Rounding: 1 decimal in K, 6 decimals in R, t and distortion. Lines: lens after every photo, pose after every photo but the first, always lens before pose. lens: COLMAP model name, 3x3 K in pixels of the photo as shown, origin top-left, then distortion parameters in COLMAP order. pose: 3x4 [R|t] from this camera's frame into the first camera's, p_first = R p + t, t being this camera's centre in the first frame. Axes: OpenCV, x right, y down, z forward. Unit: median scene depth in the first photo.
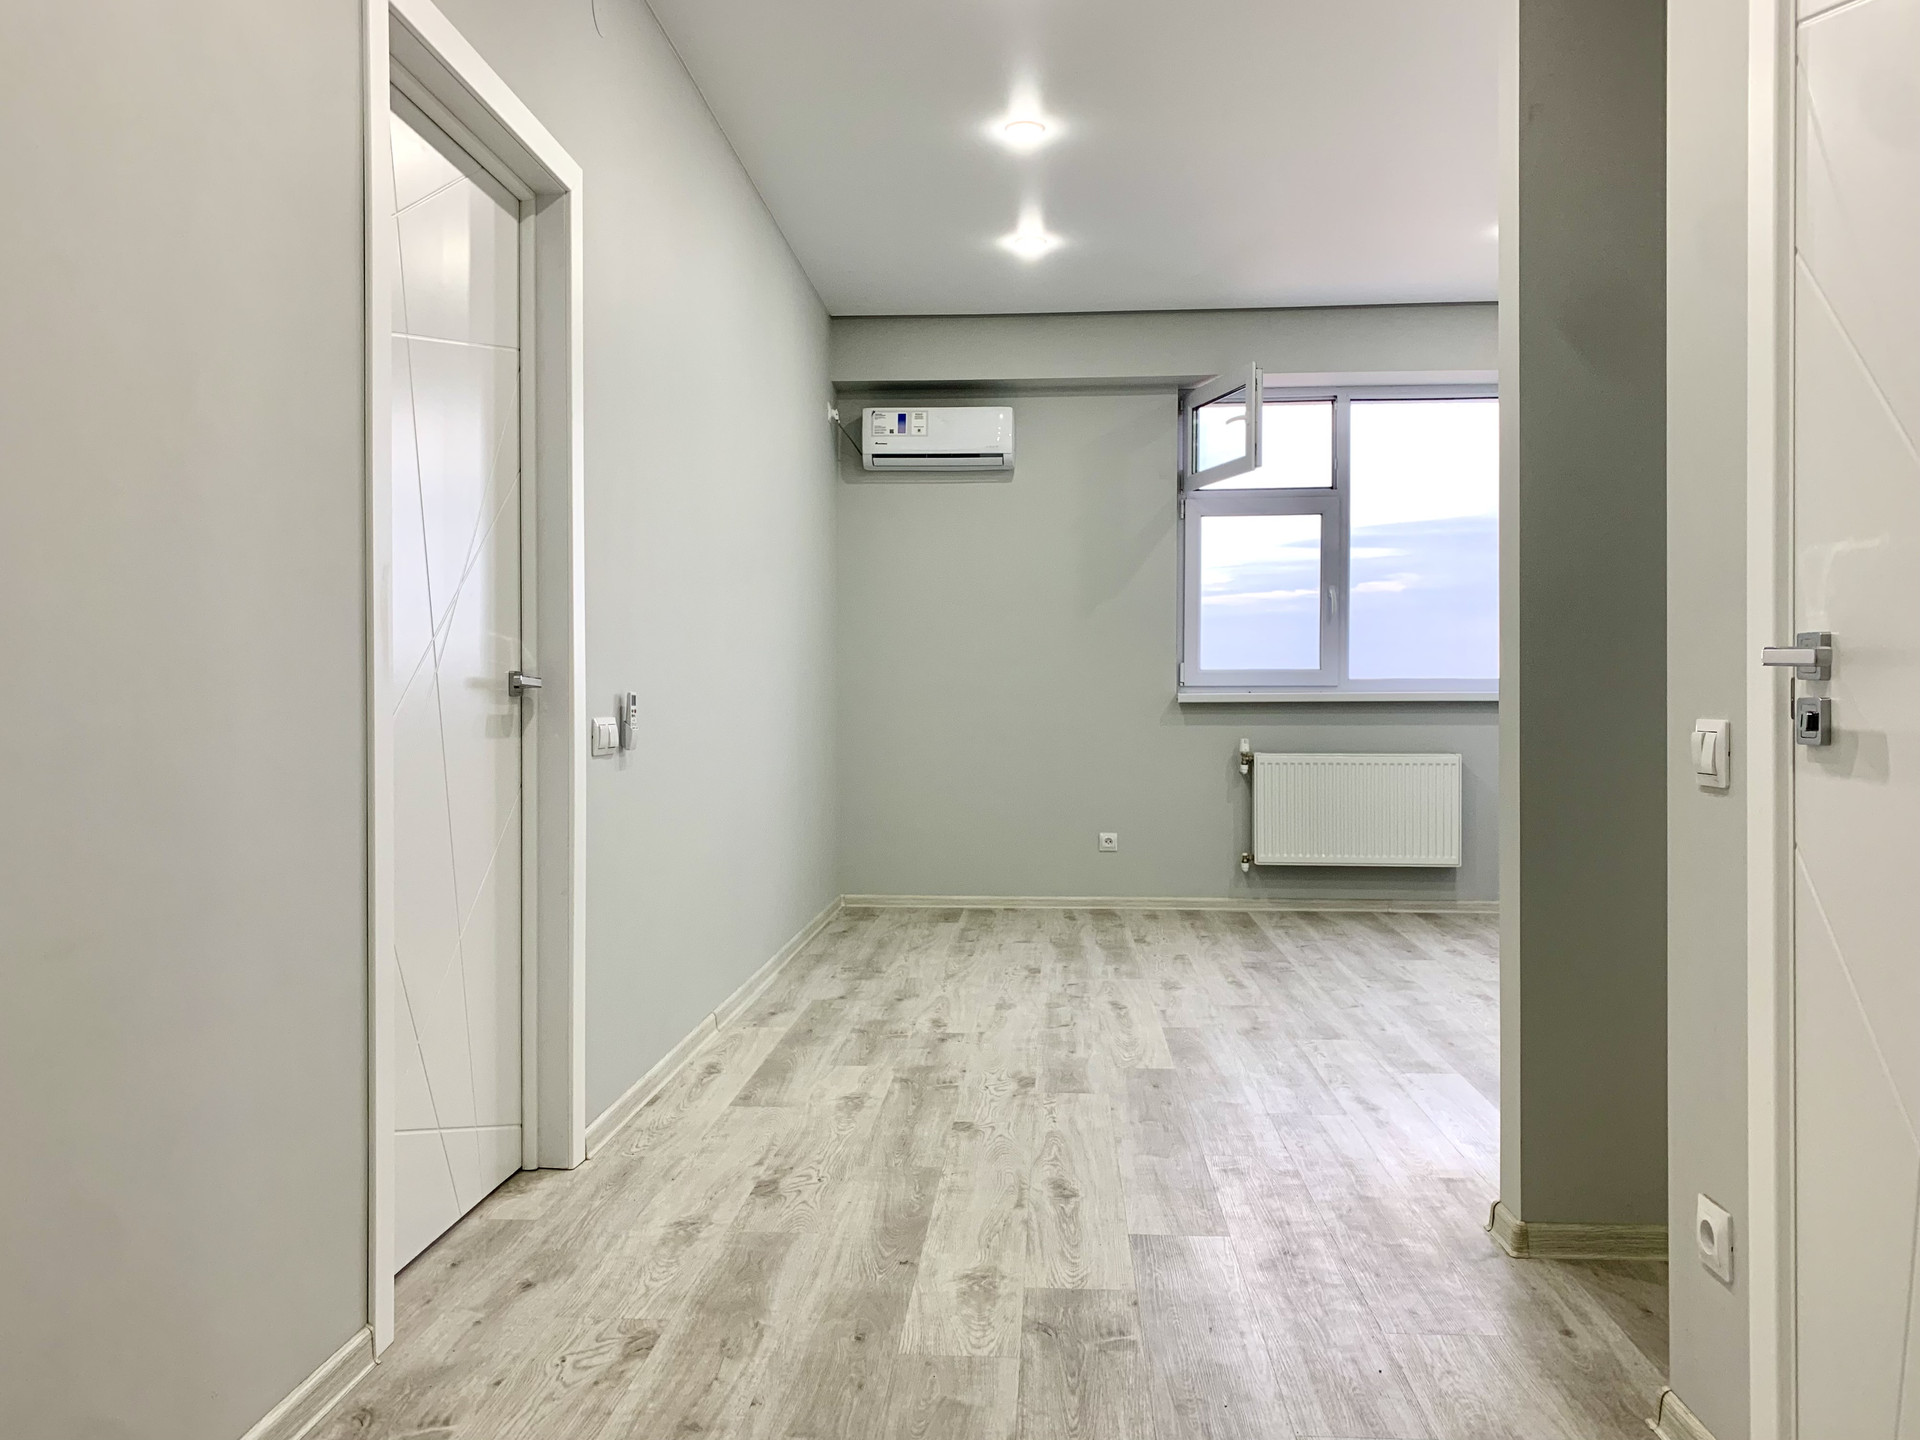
lens RADIAL K [[1489.5, 0, 951.4], [0, 1489.5, 689.9], [0, 0, 1]] dist [0.042336, -0.050317]
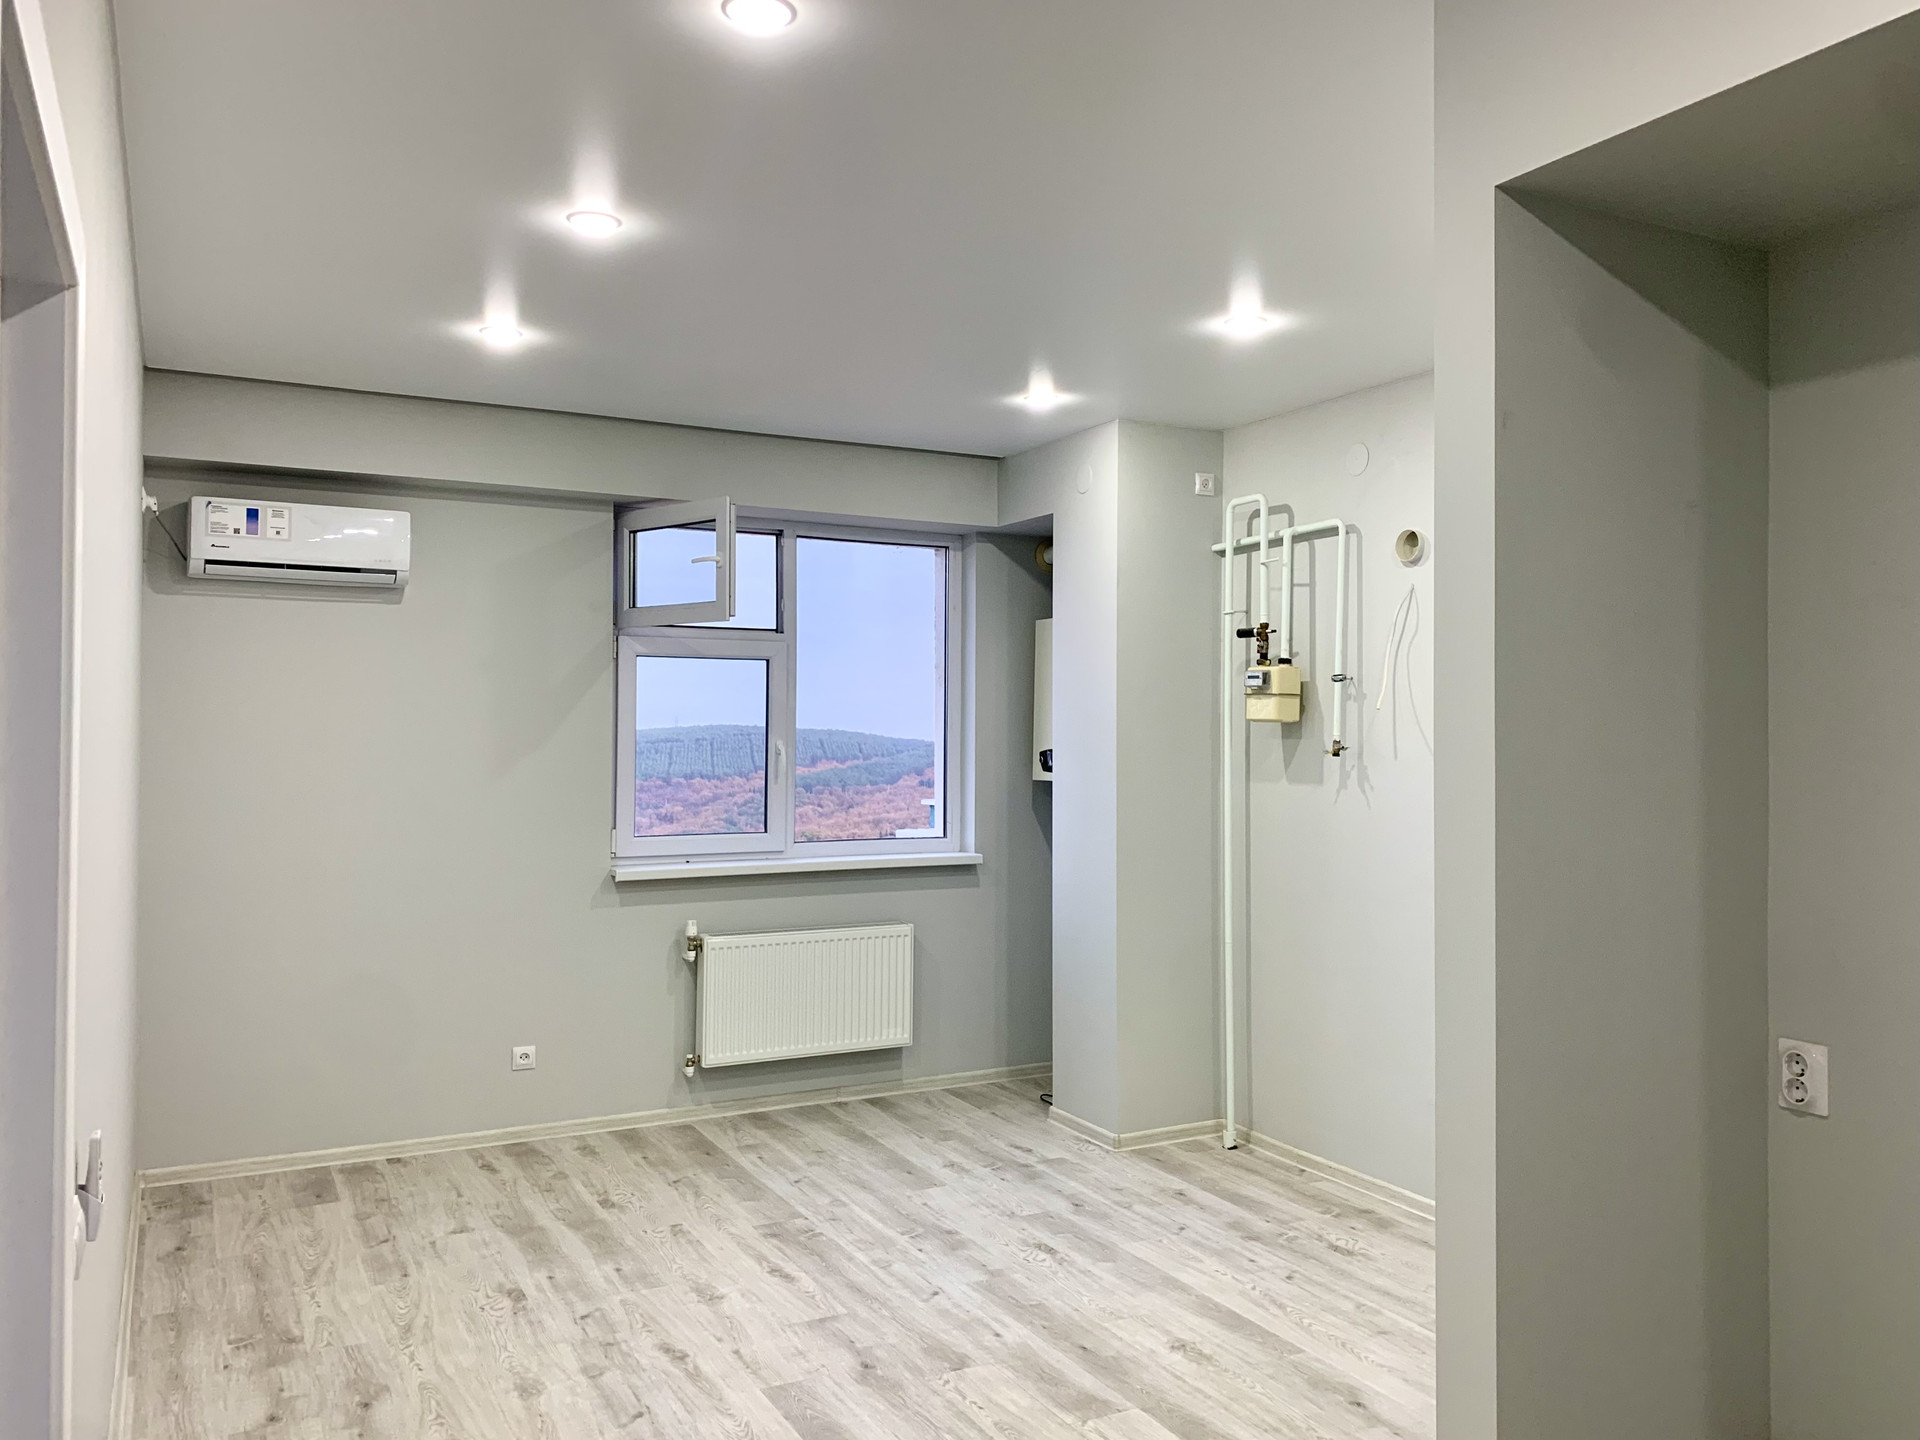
lens RADIAL K [[1489.5, 0, 970.4], [0, 1489.5, 704.5], [0, 0, 1]] dist [0.042336, -0.050317]
pose [[0.847393, 0.014539, 0.530767, -0.191871], [-0.009645, 0.999882, -0.011990, -0.127302], [-0.530878, 0.005041, 0.847433, 0.281481]]
